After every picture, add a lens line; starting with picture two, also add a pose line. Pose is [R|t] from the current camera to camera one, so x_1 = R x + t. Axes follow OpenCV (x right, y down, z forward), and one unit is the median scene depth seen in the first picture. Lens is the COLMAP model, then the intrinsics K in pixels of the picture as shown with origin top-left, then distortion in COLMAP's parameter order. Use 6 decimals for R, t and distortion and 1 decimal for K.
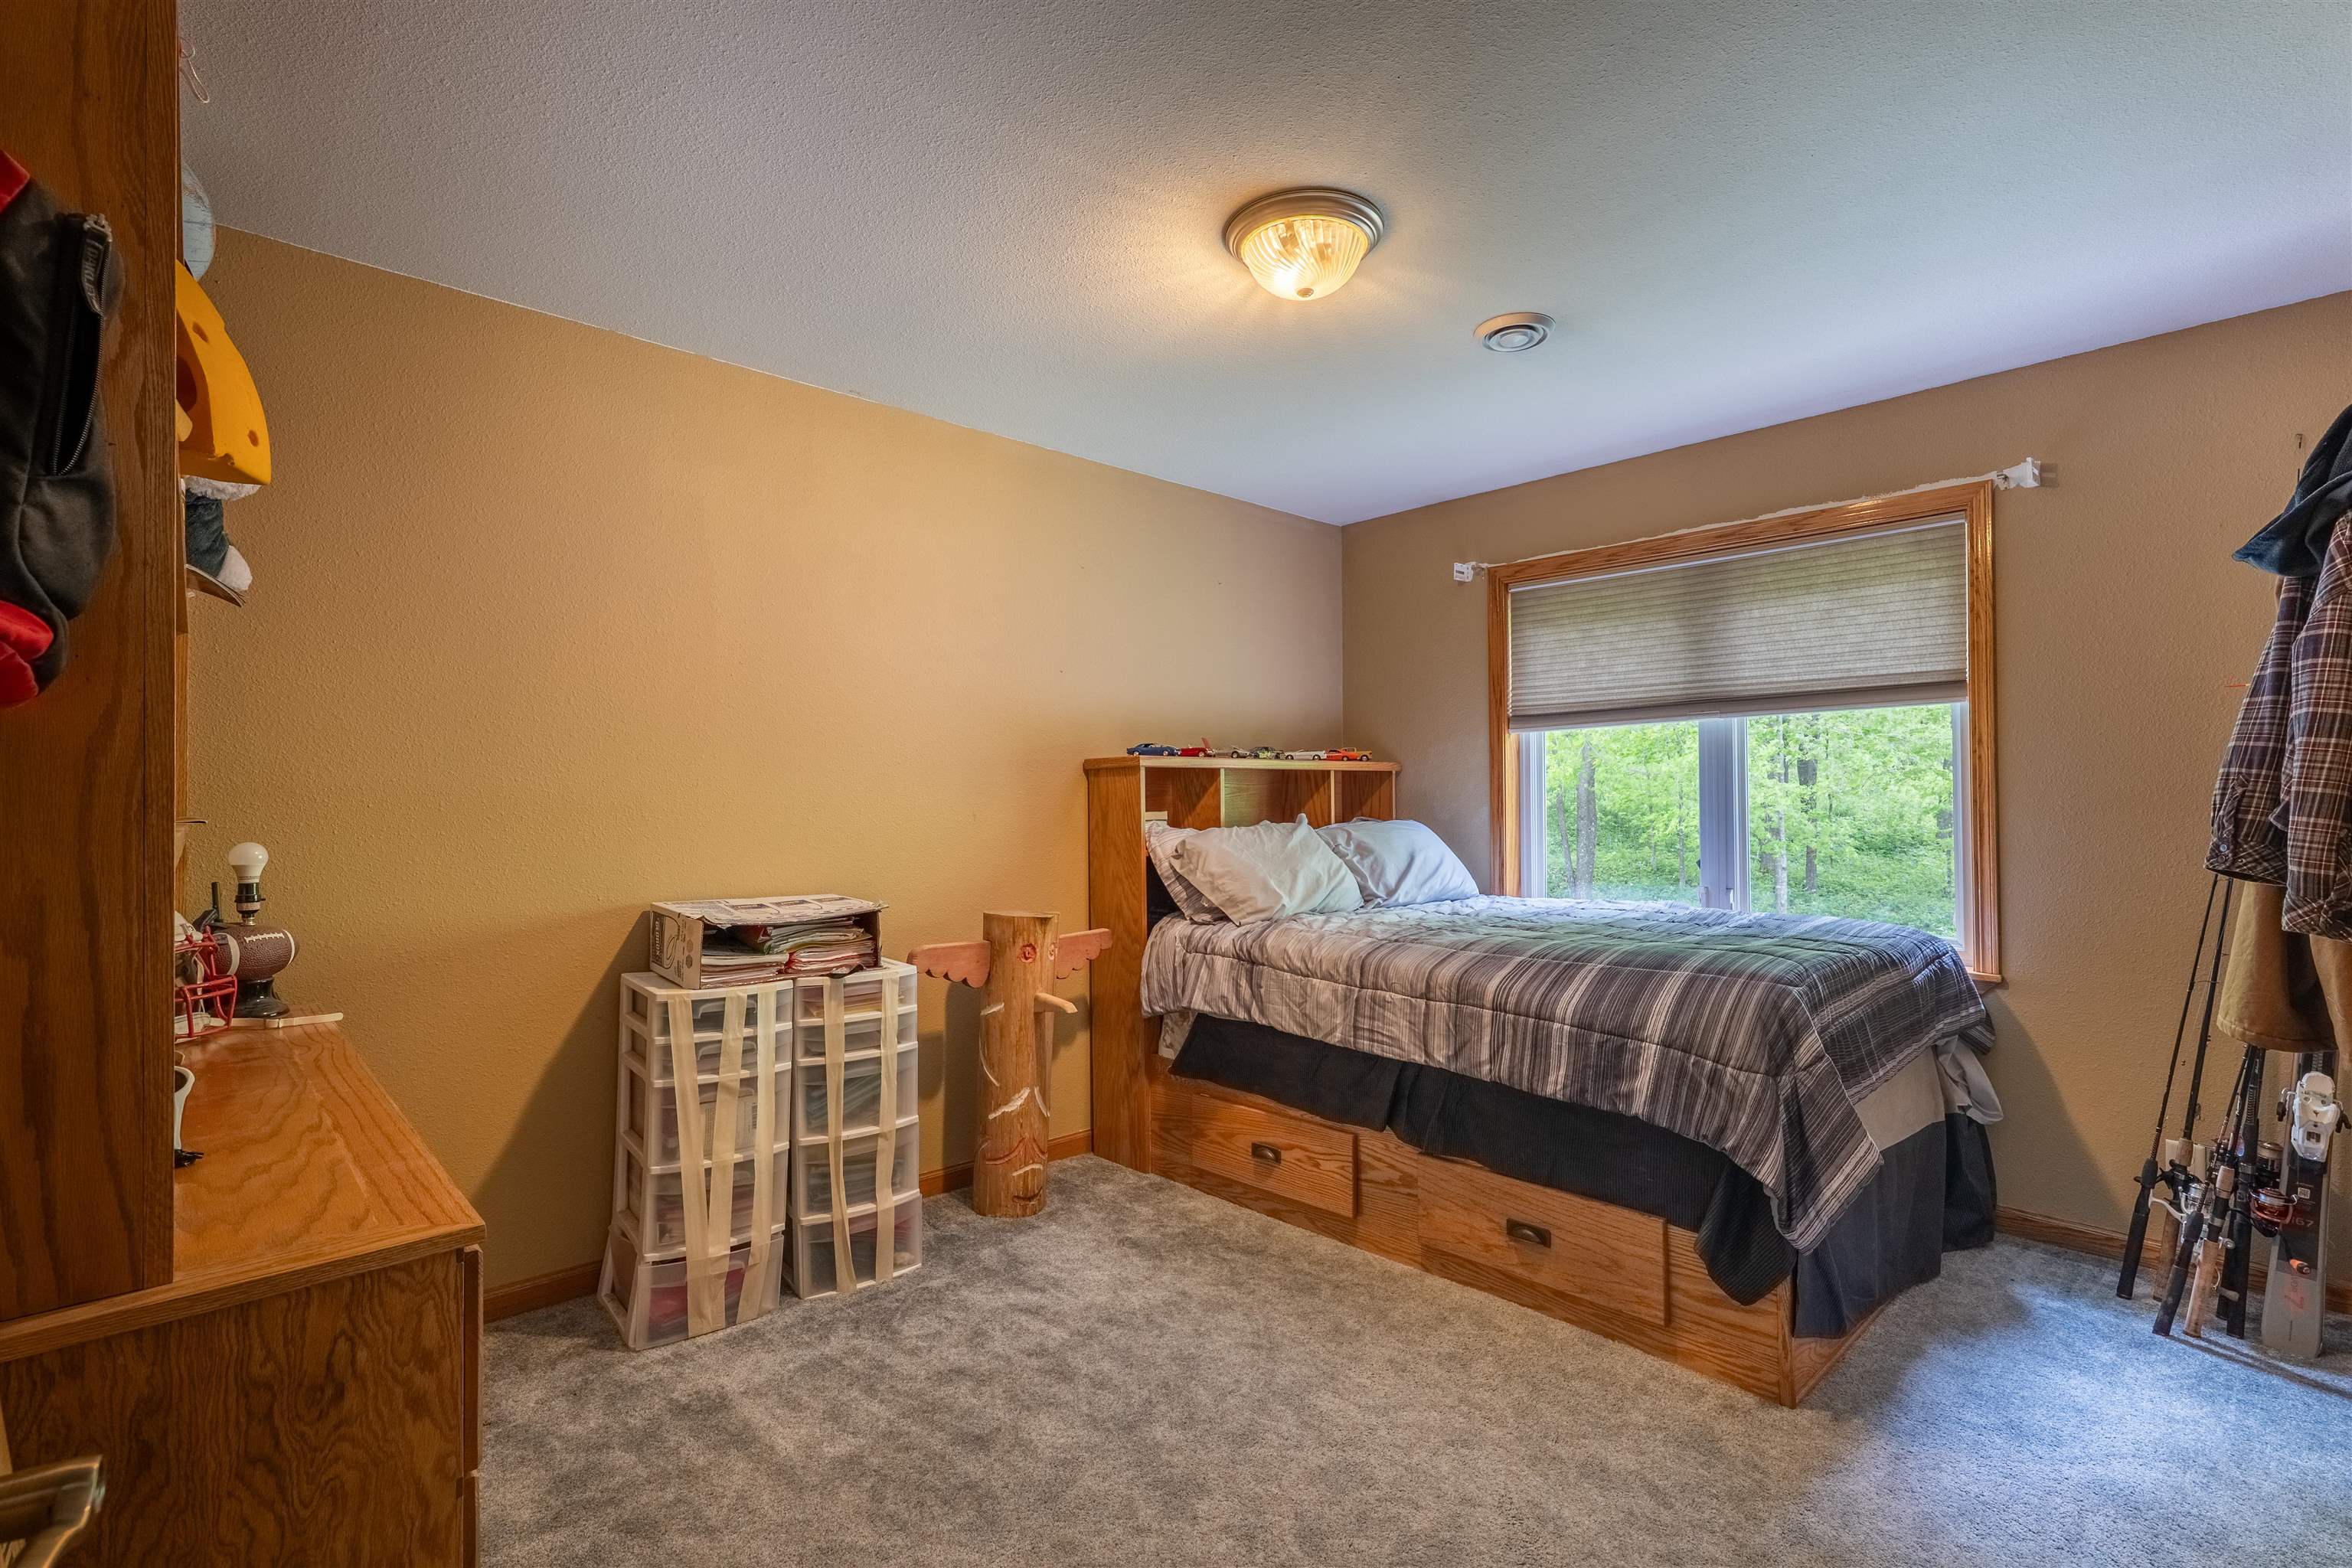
lens RADIAL K [[1079.1, 0, 1171.1], [0, 1079.1, 784.0], [0, 0, 1]] dist [0.004156, -0.001856]
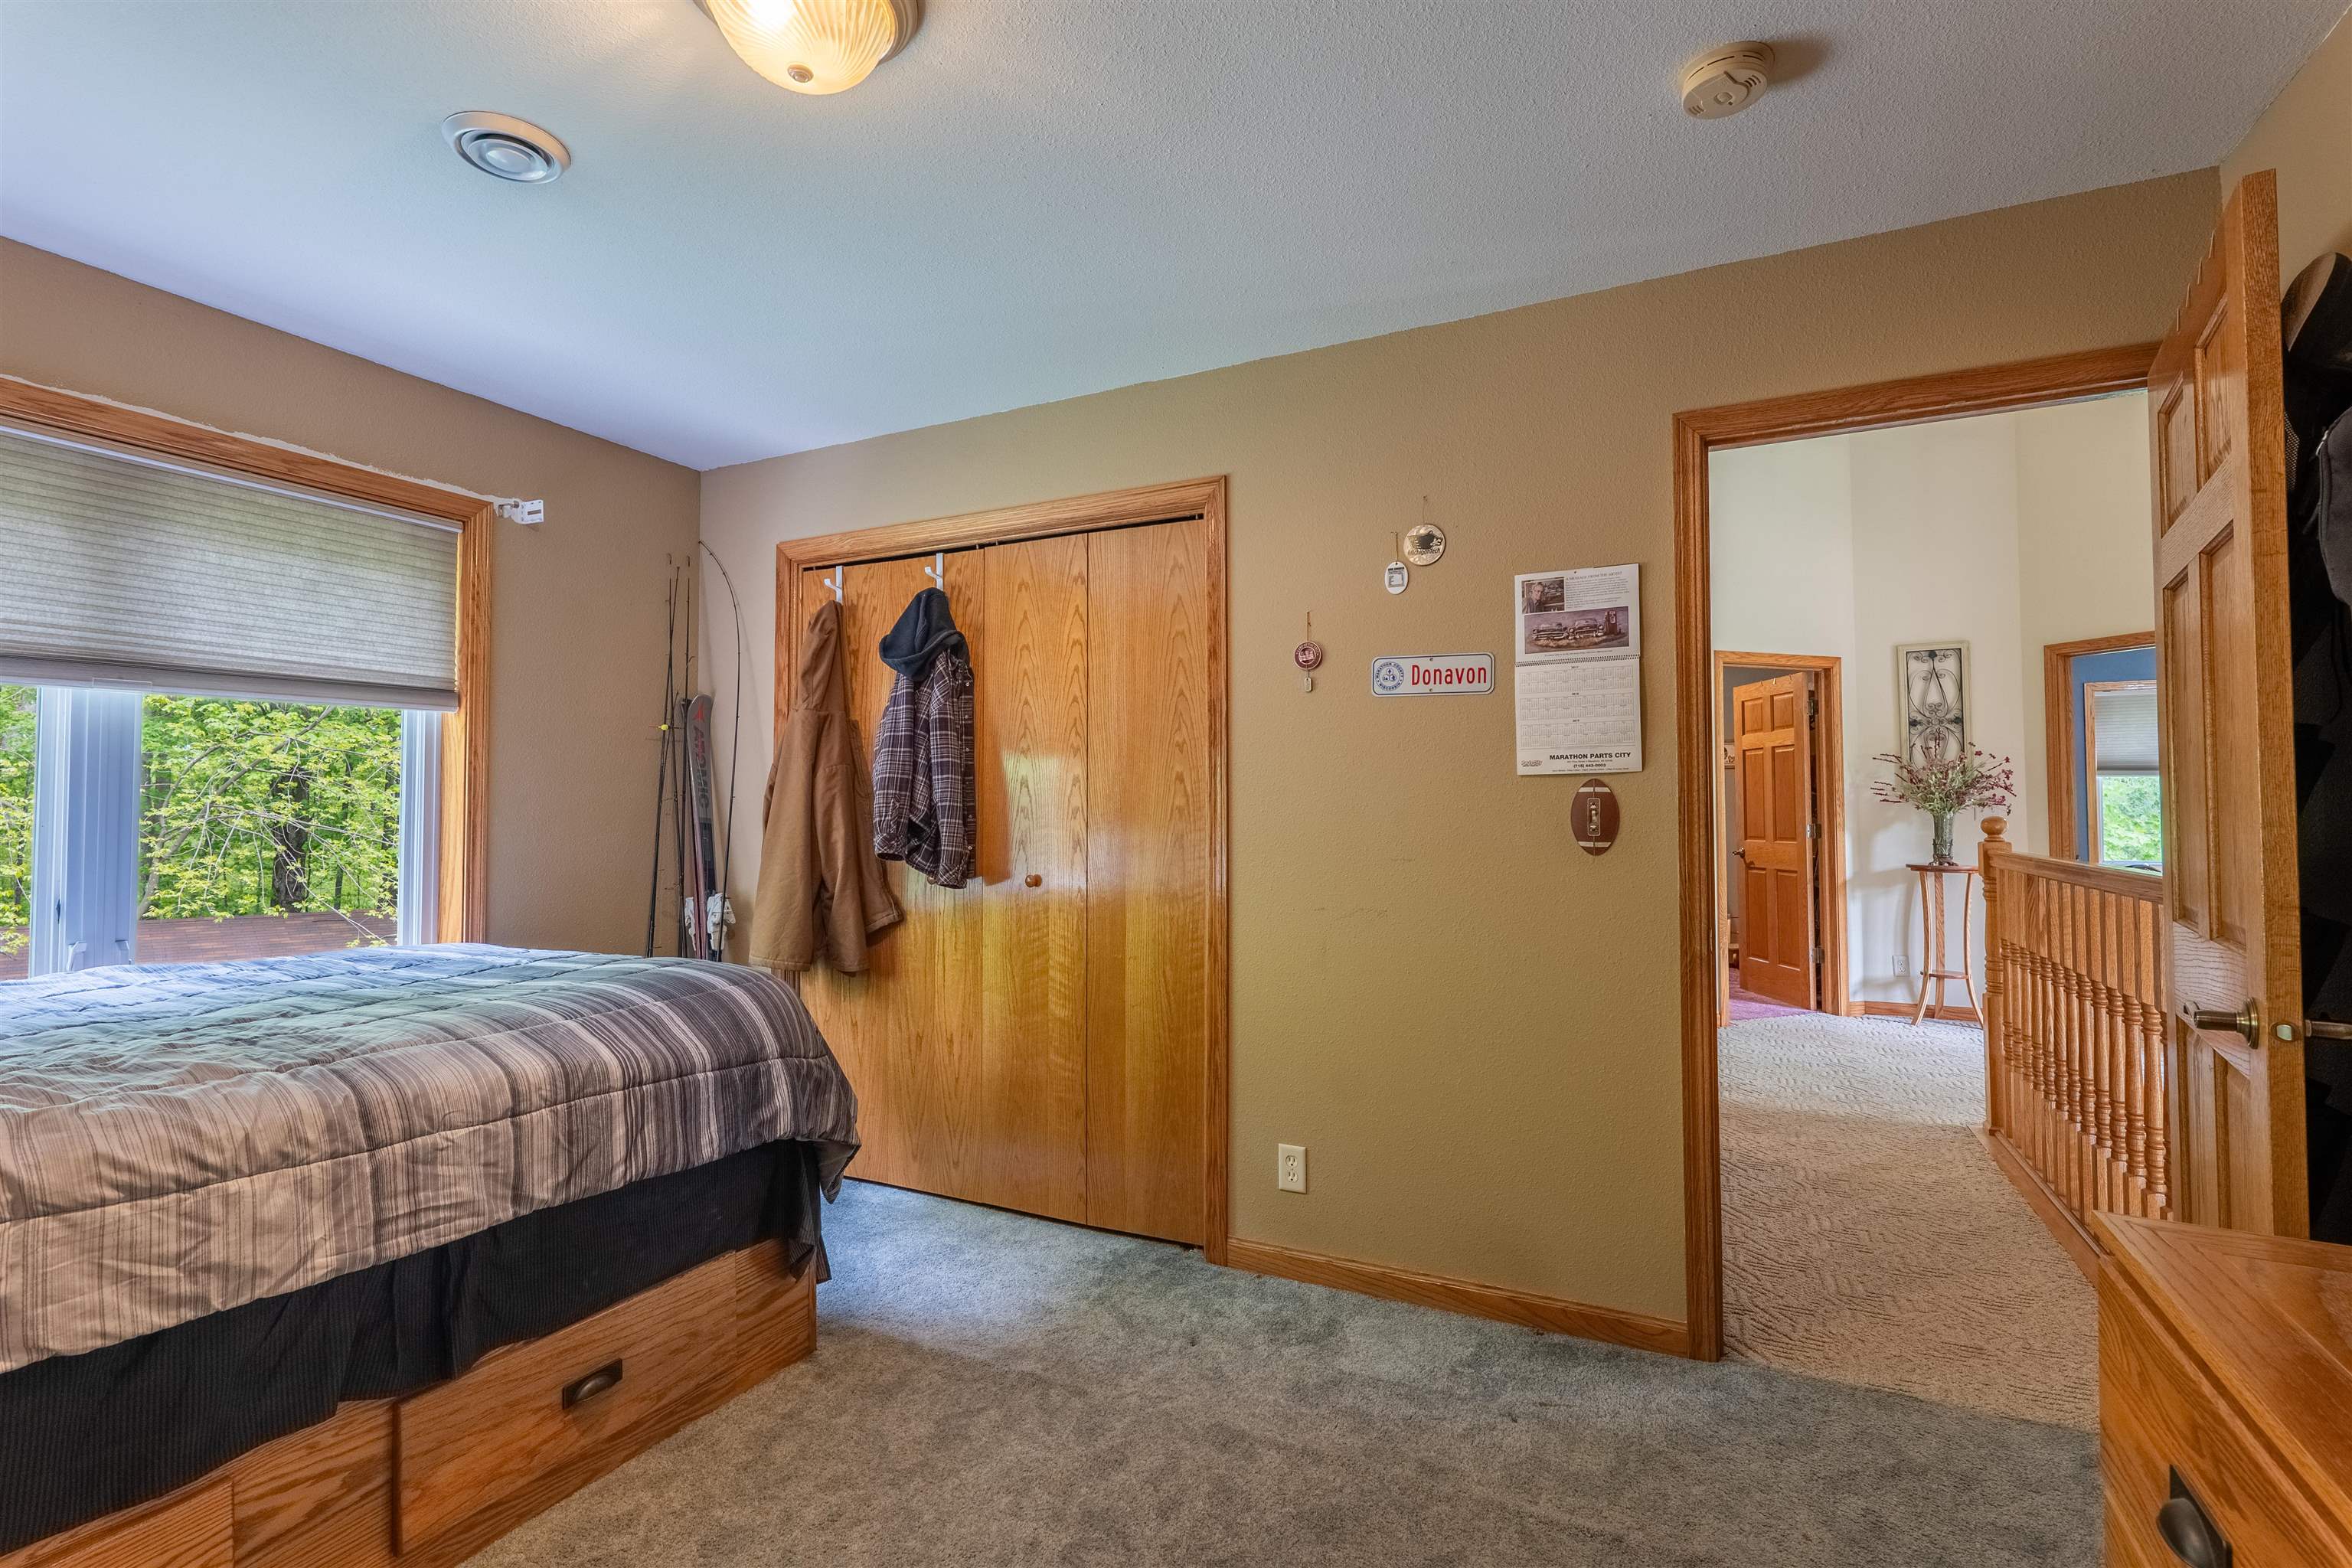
lens RADIAL K [[1089.6, 0, 1175.9], [0, 1089.6, 781.1], [0, 0, 1]] dist [0.006404, -0.000161]
pose [[-0.352456, 0.029781, 0.935354, -0.519819], [-0.011390, 0.999283, -0.036108, 0.019024], [-0.935759, -0.023380, -0.351865, 0.867379]]
